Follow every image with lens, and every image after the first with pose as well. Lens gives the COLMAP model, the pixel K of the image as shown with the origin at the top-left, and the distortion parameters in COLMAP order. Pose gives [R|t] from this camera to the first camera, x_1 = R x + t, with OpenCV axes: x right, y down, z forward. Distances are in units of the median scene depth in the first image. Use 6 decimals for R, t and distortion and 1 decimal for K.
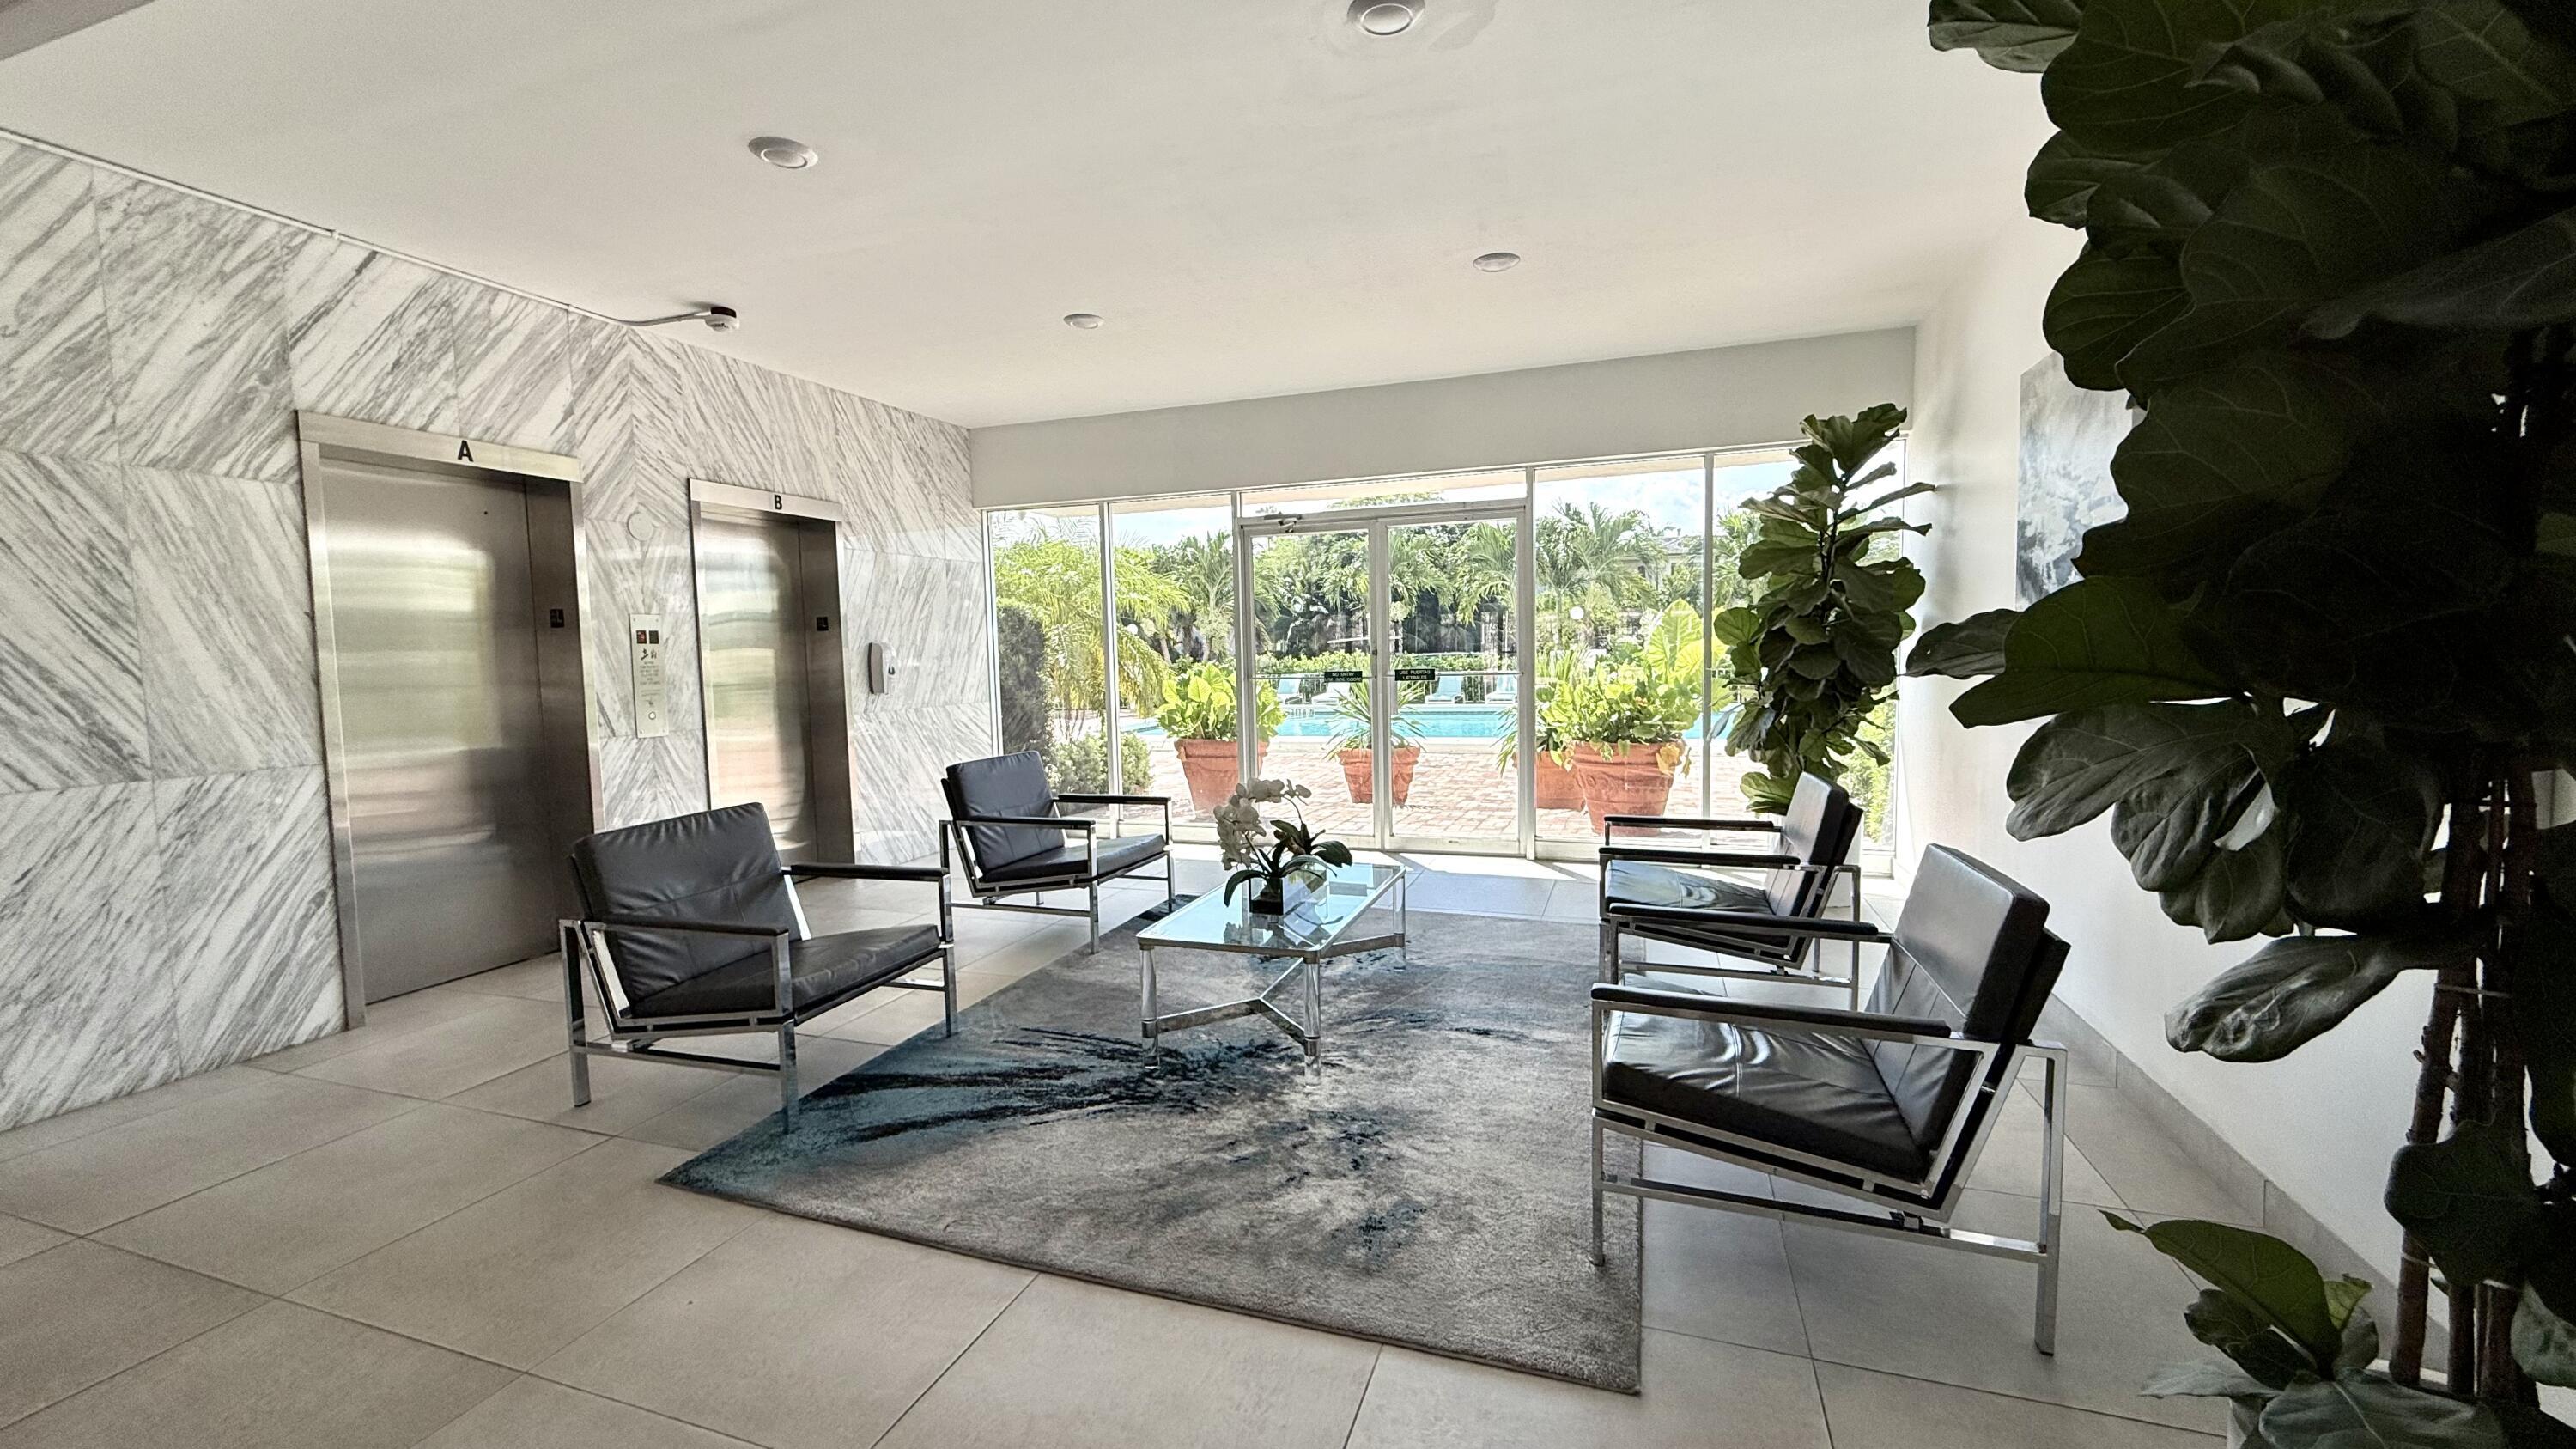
lens RADIAL K [[1031.5, 0, 1293.0], [0, 1031.5, 720.7], [0, 0, 1]] dist [-0.000835, 0.000366]
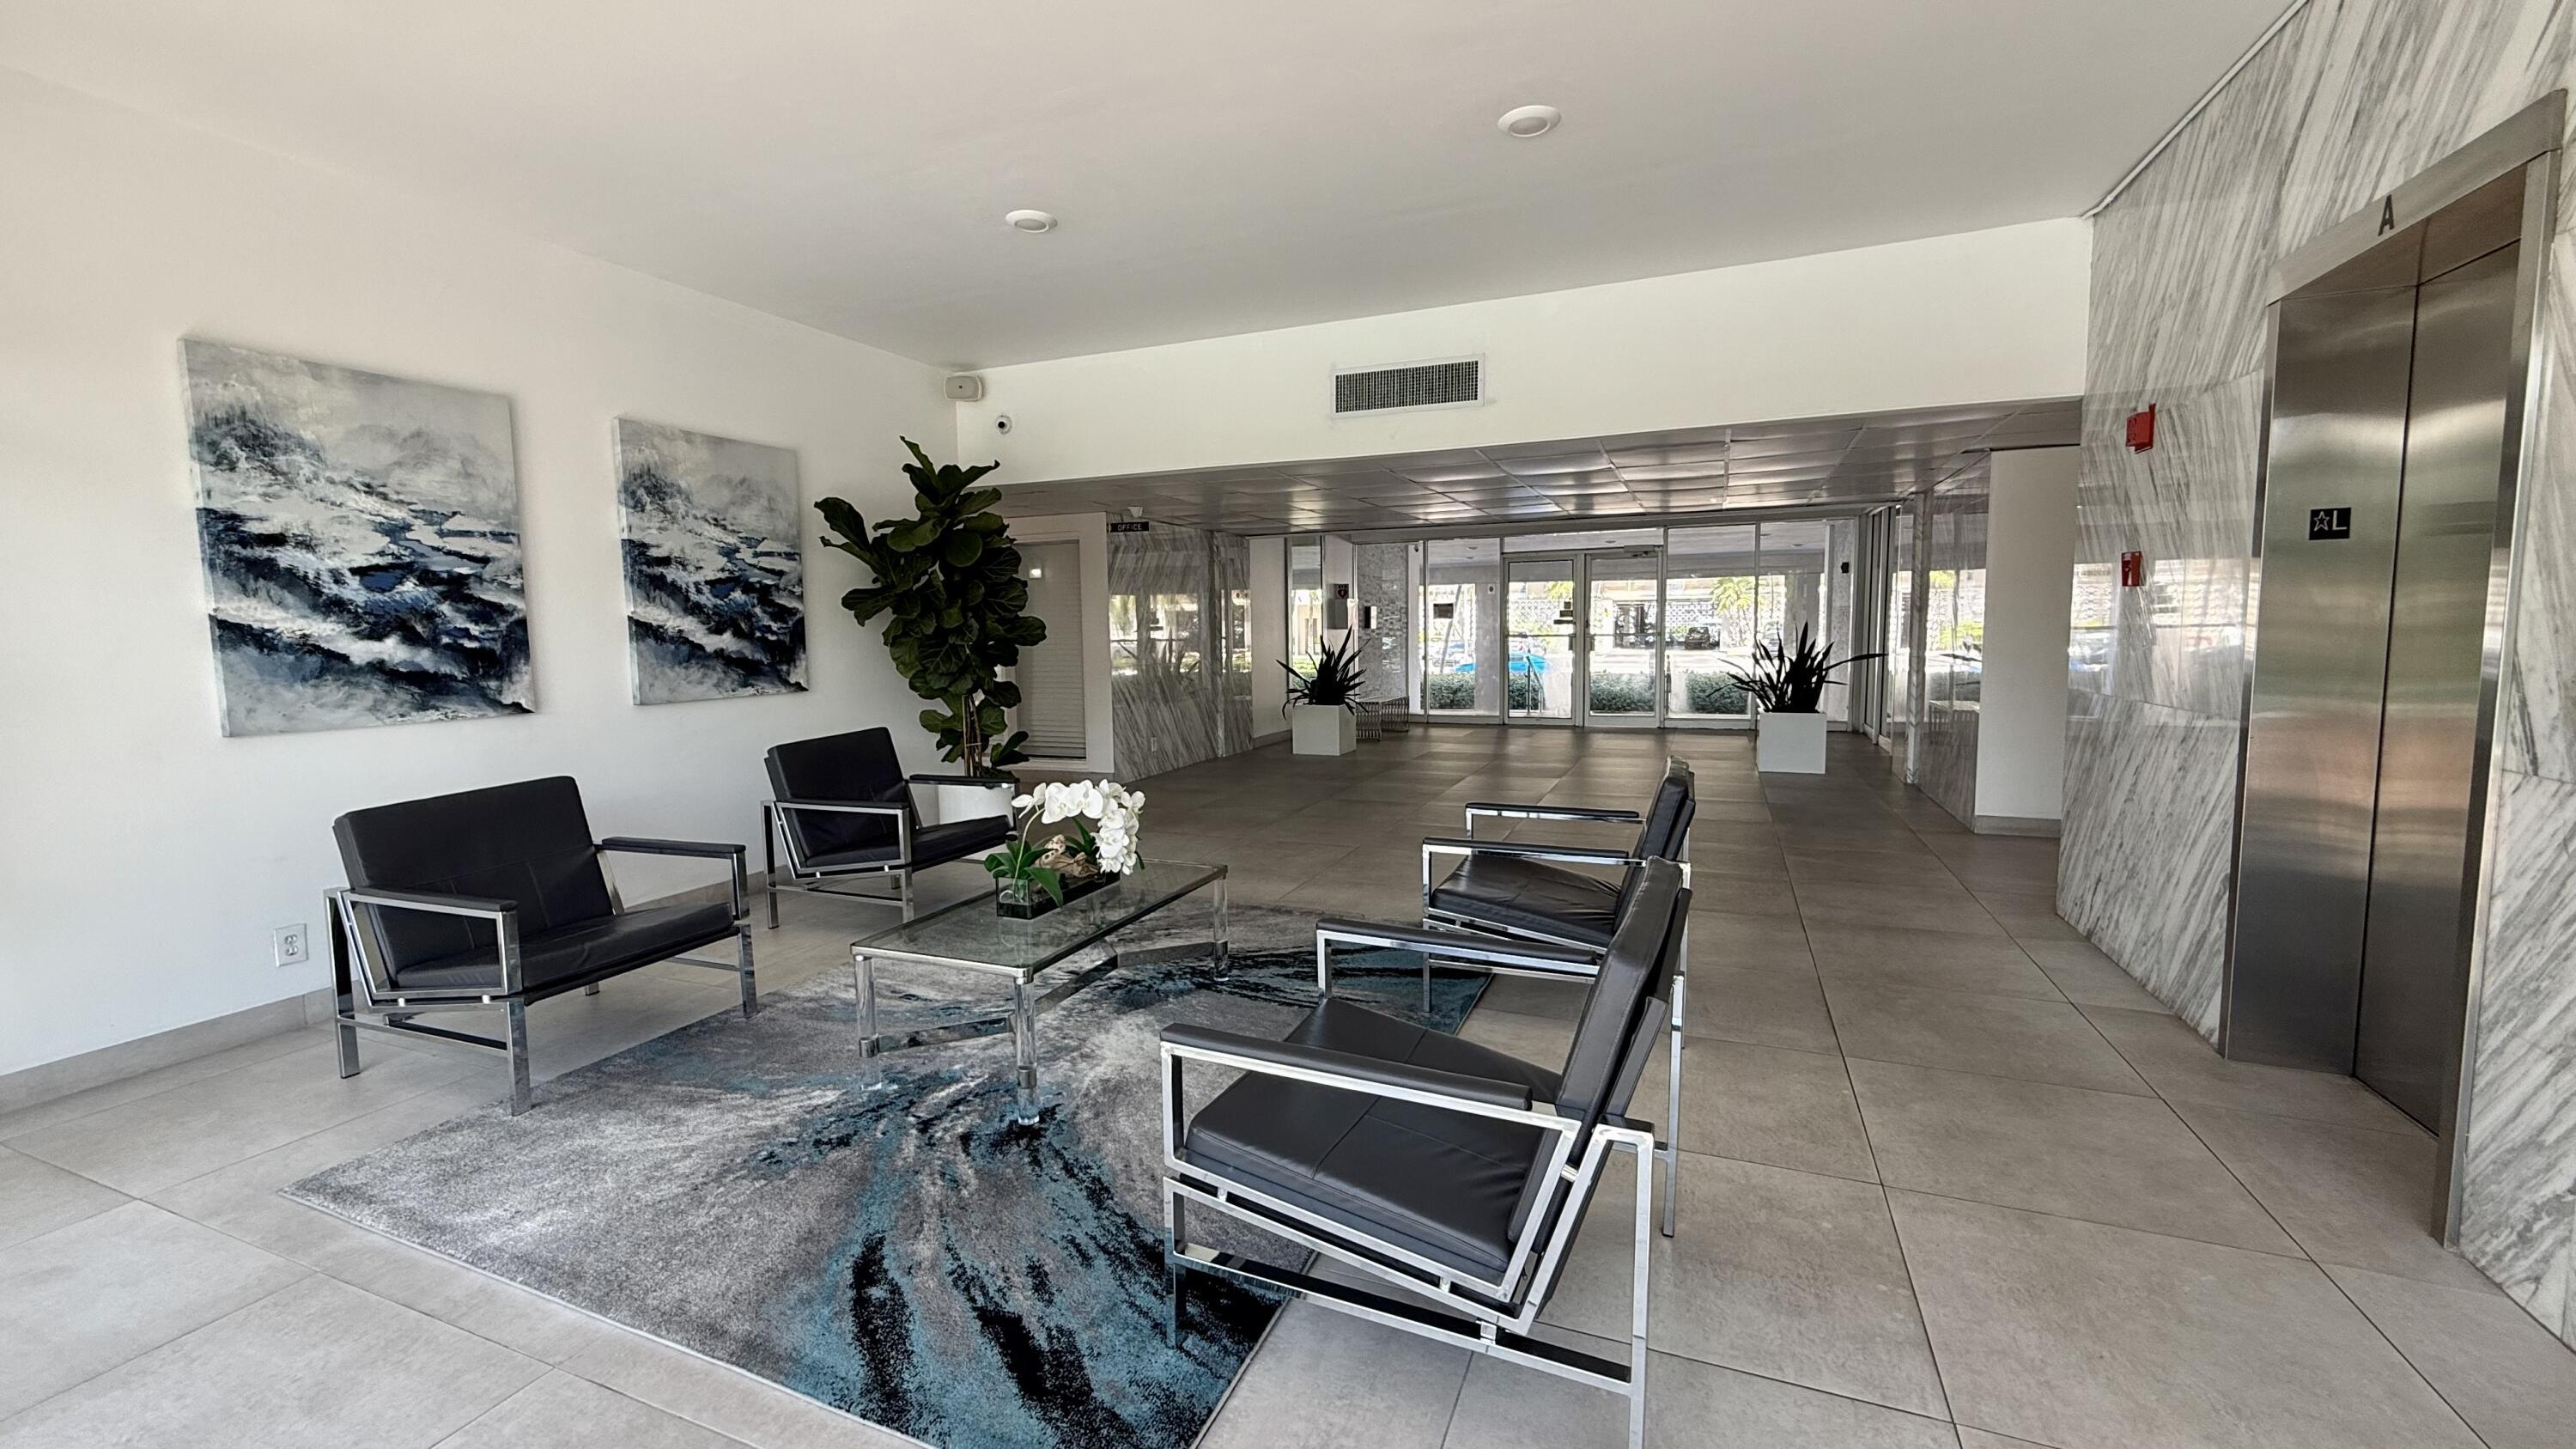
lens RADIAL K [[1031.5, 0, 1284.7], [0, 1031.5, 726.4], [0, 0, 1]] dist [-0.000835, 0.000366]
pose [[-0.997045, 0.031777, 0.069933, -0.289900], [0.042928, 0.985487, 0.164236, -0.129369], [-0.063699, 0.166752, -0.983939, 2.032887]]
